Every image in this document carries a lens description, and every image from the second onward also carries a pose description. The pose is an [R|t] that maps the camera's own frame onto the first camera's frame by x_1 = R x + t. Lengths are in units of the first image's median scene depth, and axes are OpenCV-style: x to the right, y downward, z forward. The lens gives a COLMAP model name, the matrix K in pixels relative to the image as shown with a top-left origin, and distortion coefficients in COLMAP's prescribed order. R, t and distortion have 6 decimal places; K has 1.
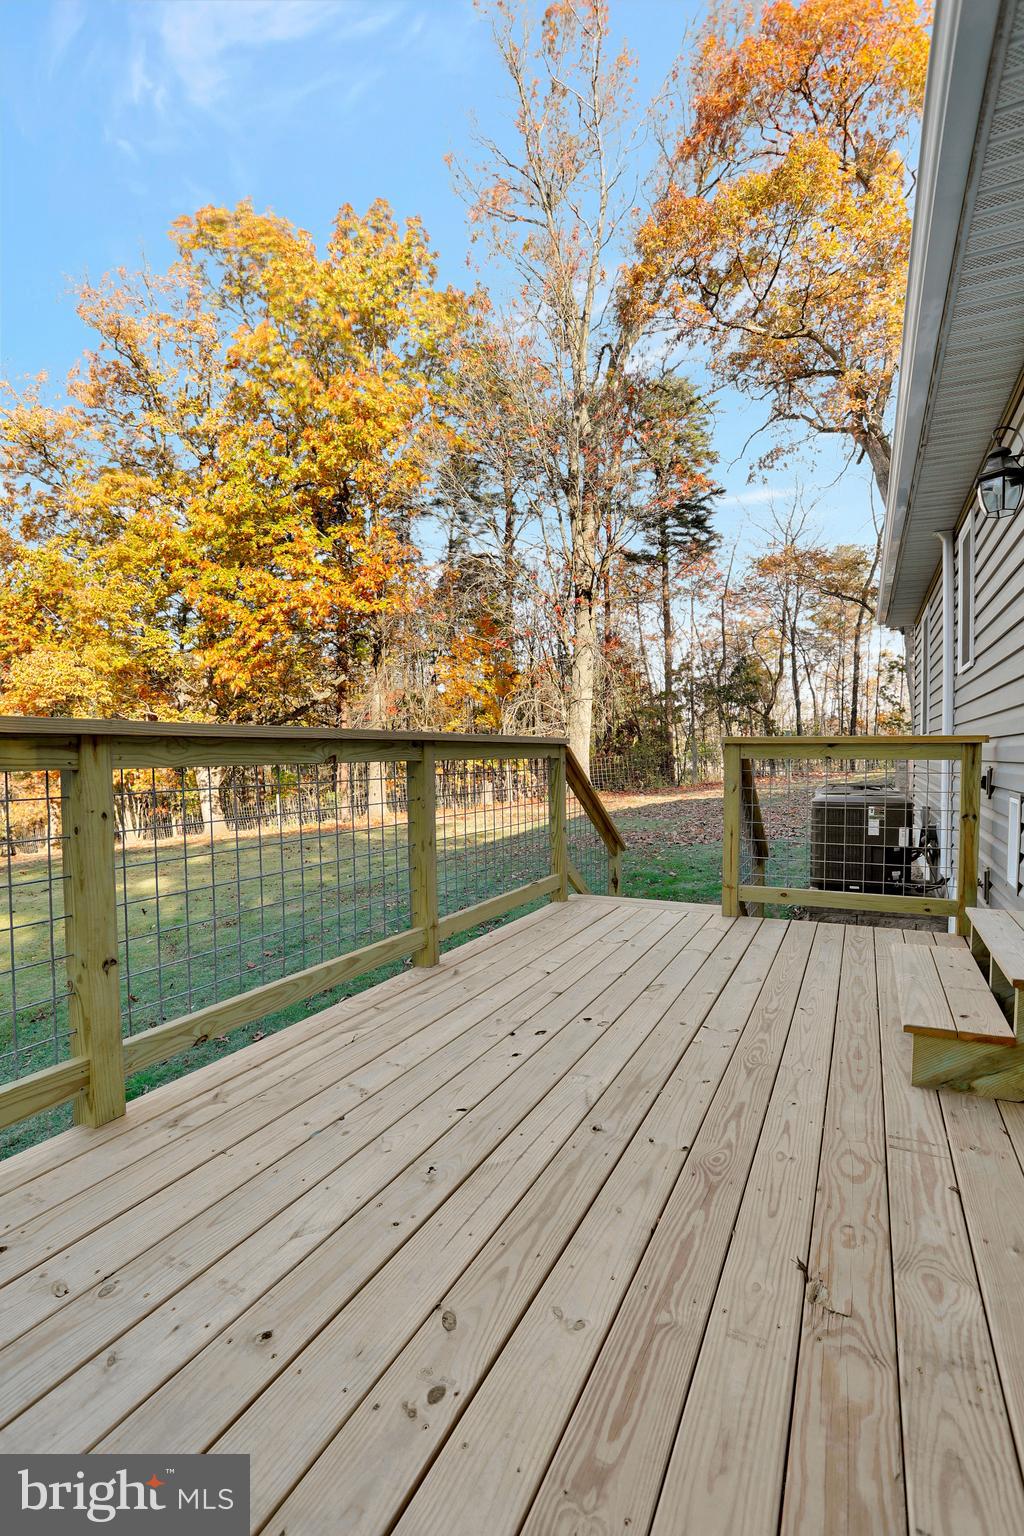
lens RADIAL K [[753.5, 0, 504.6], [0, 753.5, 764.5], [0, 0, 1]] dist [-0.046848, 0.023826]
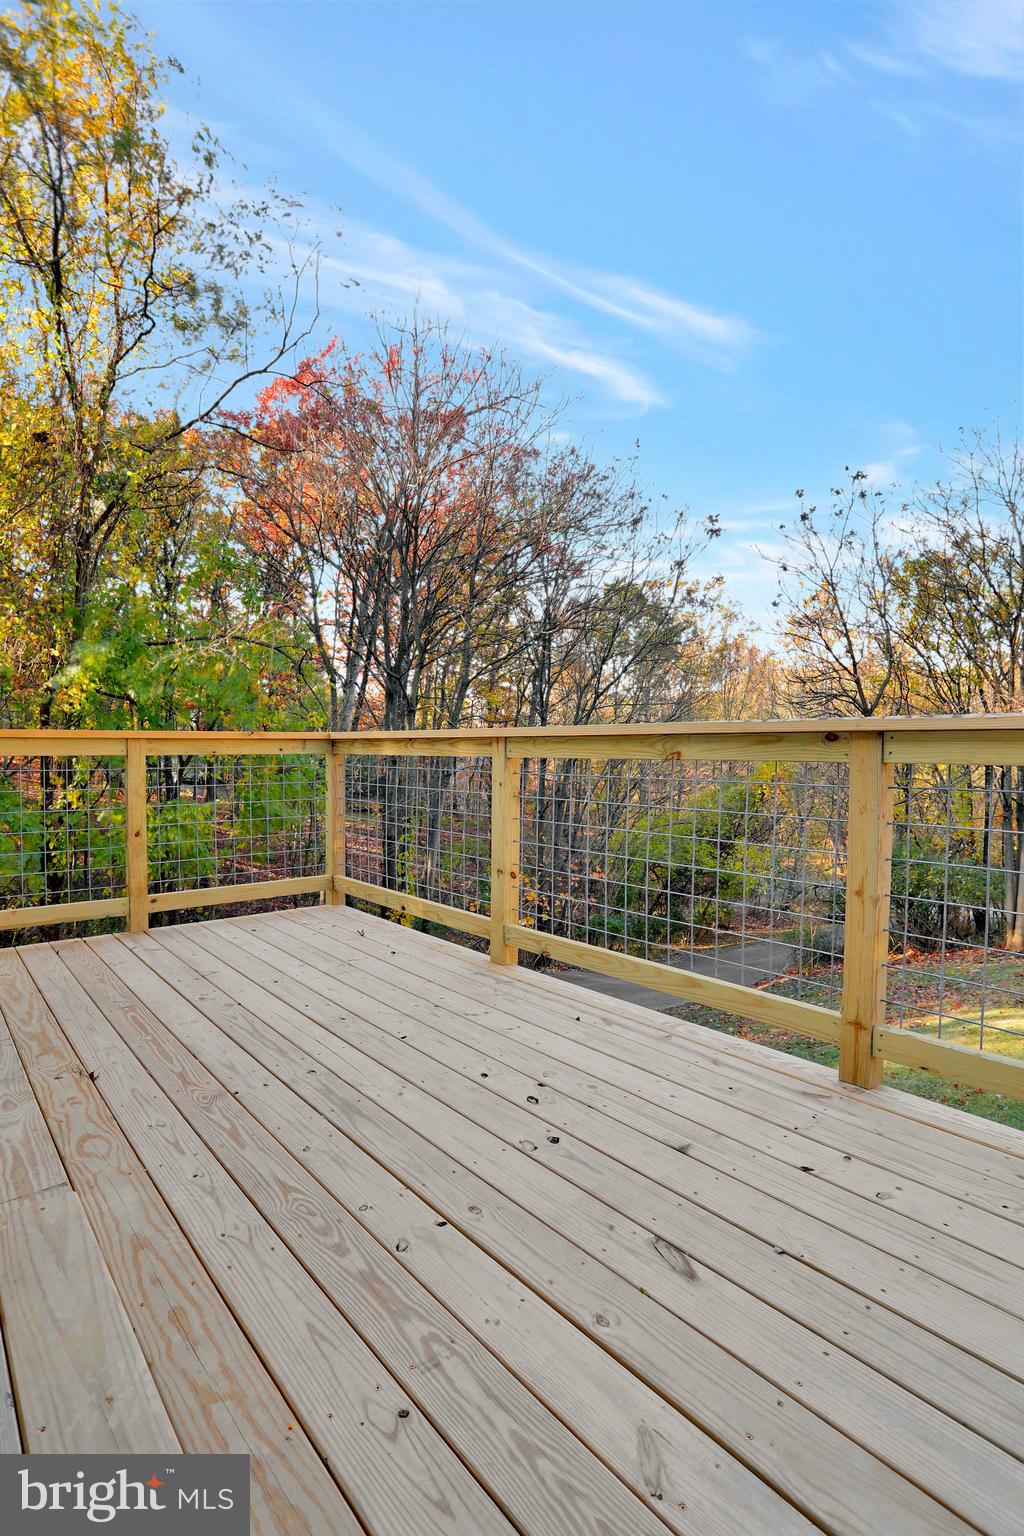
lens RADIAL K [[753.5, 0, 503.5], [0, 753.5, 767.7], [0, 0, 1]] dist [-0.046848, 0.023826]
pose [[-0.422528, 0.017498, -0.906181, 0.874186], [-0.013787, 0.999574, 0.025730, -0.015502], [0.906245, 0.023365, -0.422107, 1.468281]]
